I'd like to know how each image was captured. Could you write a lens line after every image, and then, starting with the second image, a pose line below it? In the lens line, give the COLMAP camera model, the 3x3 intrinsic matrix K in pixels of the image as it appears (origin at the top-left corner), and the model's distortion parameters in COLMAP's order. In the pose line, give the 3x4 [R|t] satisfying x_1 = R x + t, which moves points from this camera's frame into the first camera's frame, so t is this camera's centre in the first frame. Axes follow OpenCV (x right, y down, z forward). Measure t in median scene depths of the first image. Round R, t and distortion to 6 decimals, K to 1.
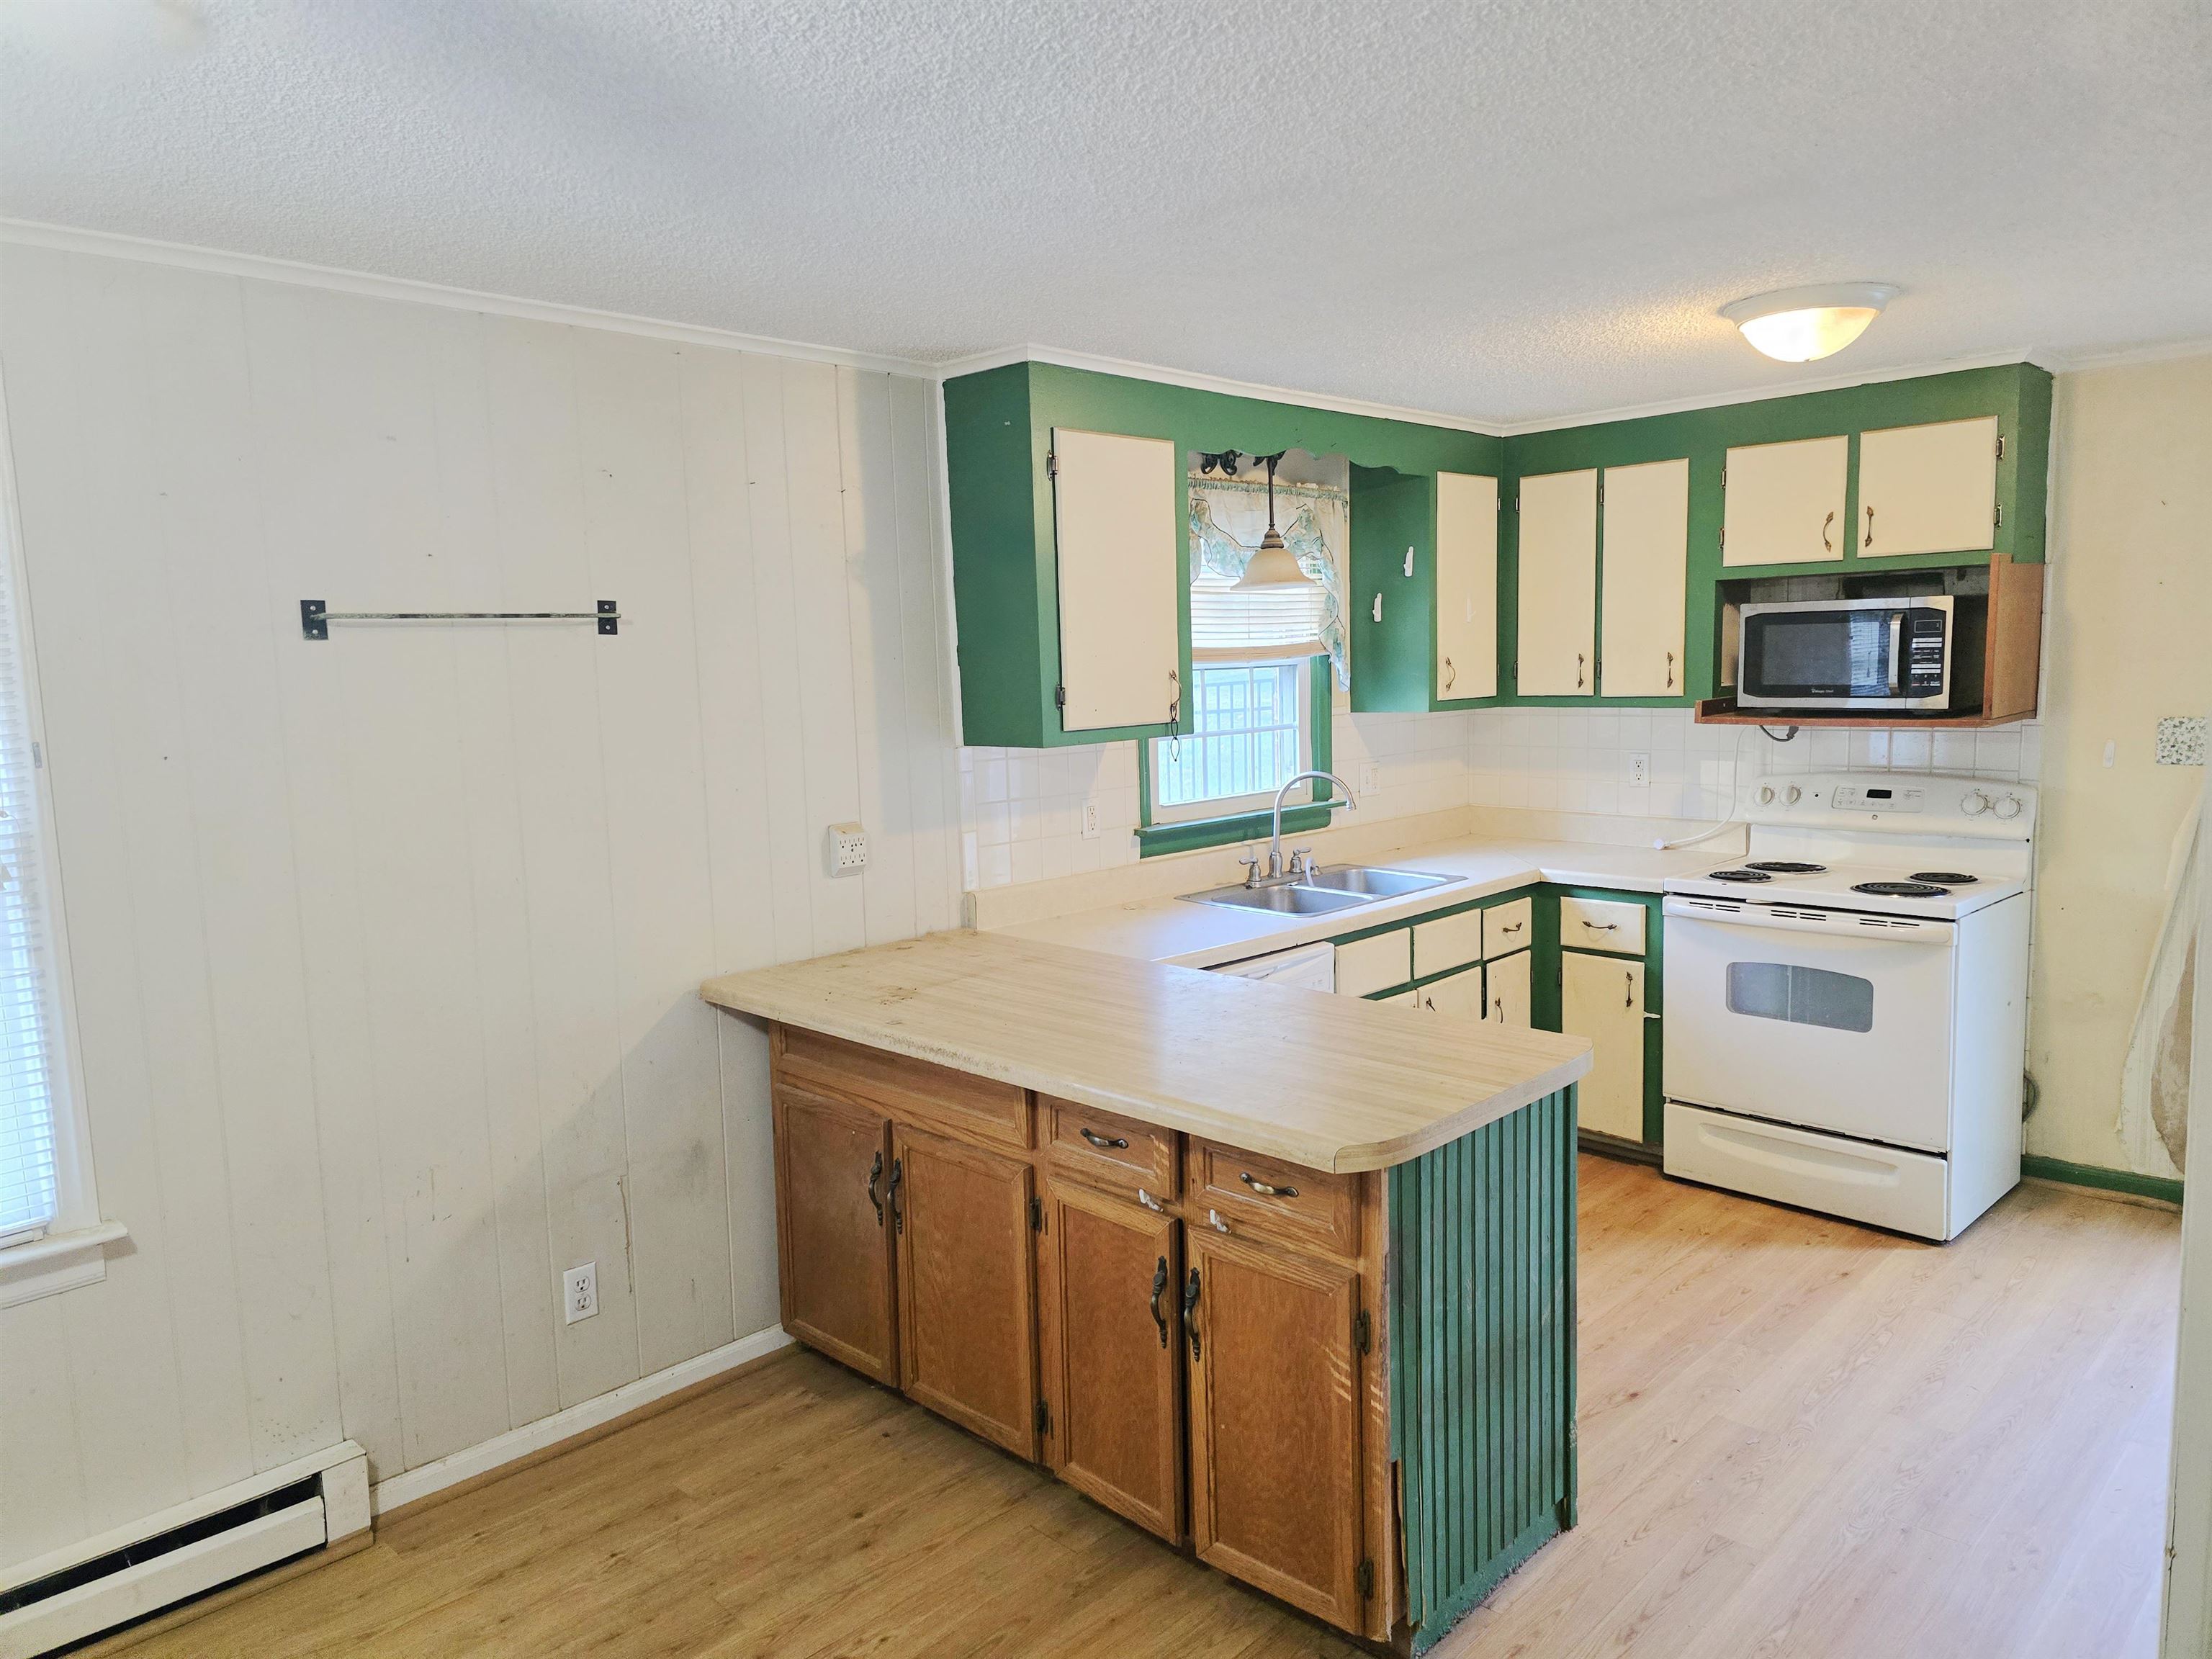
lens RADIAL K [[1495.4, 0, 1140.4], [0, 1495.4, 860.7], [0, 0, 1]] dist [0.105454, -0.117356]
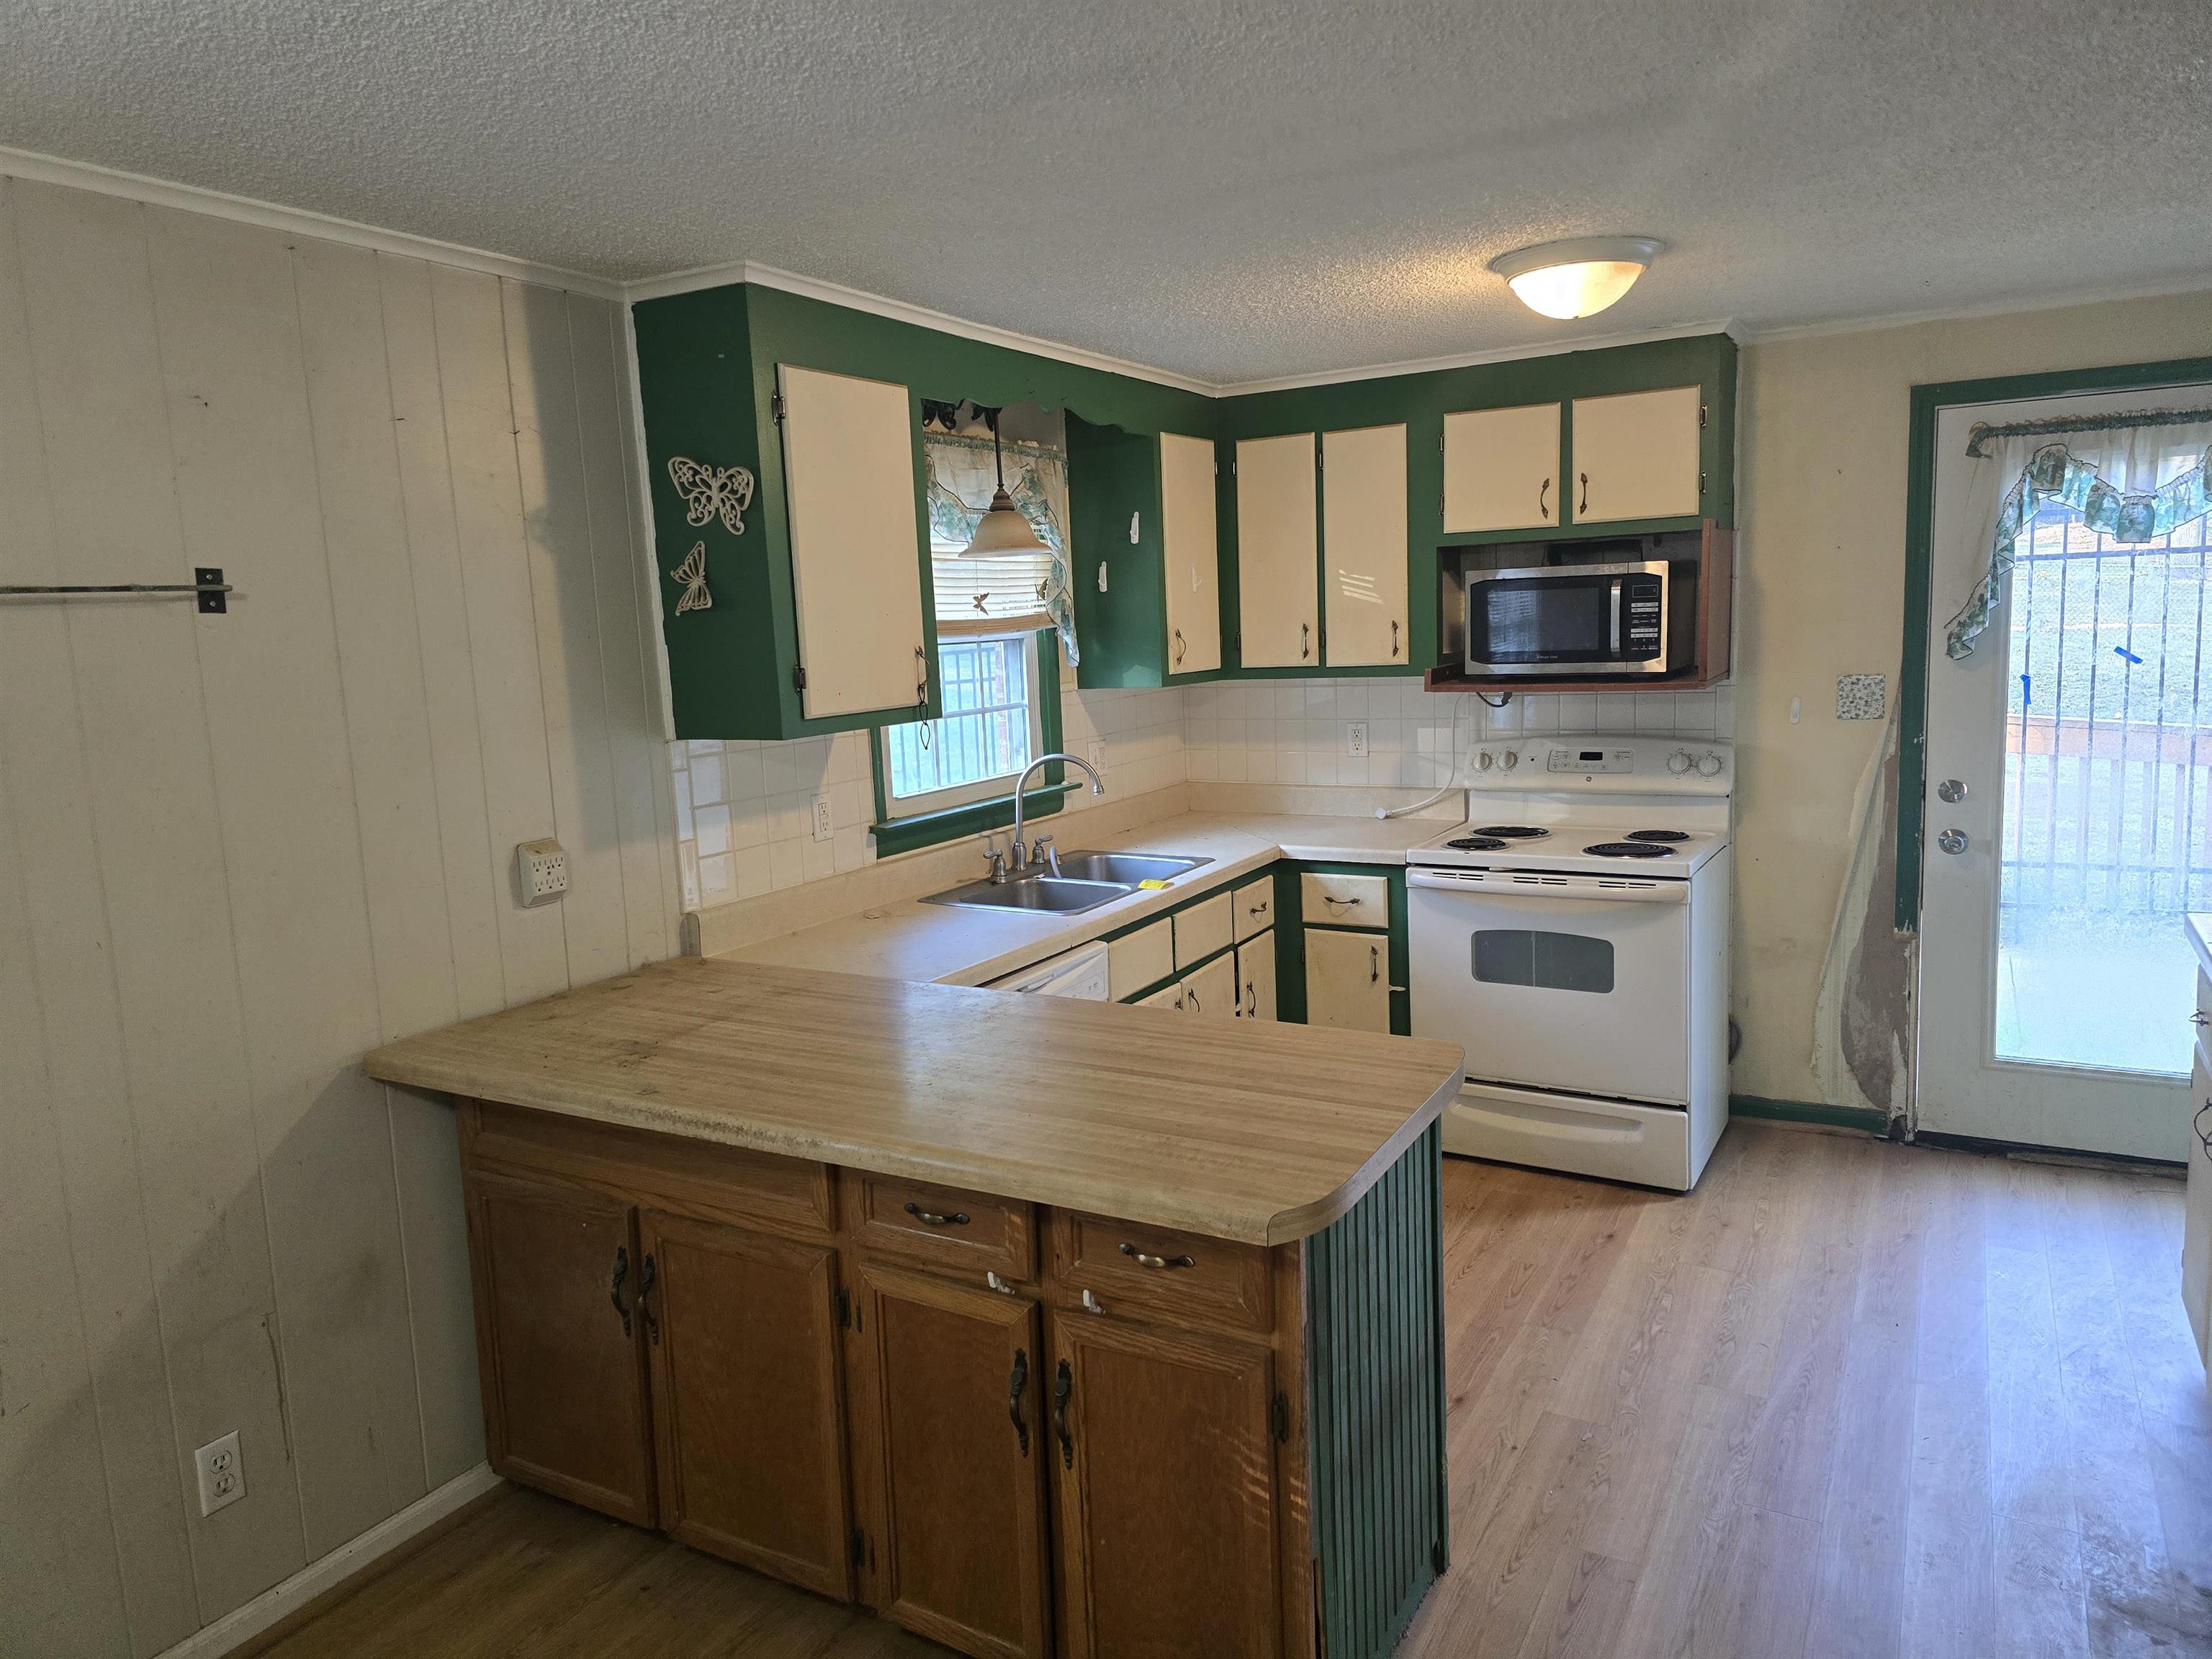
lens RADIAL K [[1474.5, 0, 1115.1], [0, 1474.5, 840.5], [0, 0, 1]] dist [0.083169, -0.067973]
pose [[0.969164, -0.050246, 0.241240, -0.075855], [0.048548, 0.998736, 0.012981, -0.017442], [-0.241587, -0.000869, 0.970379, 0.117927]]
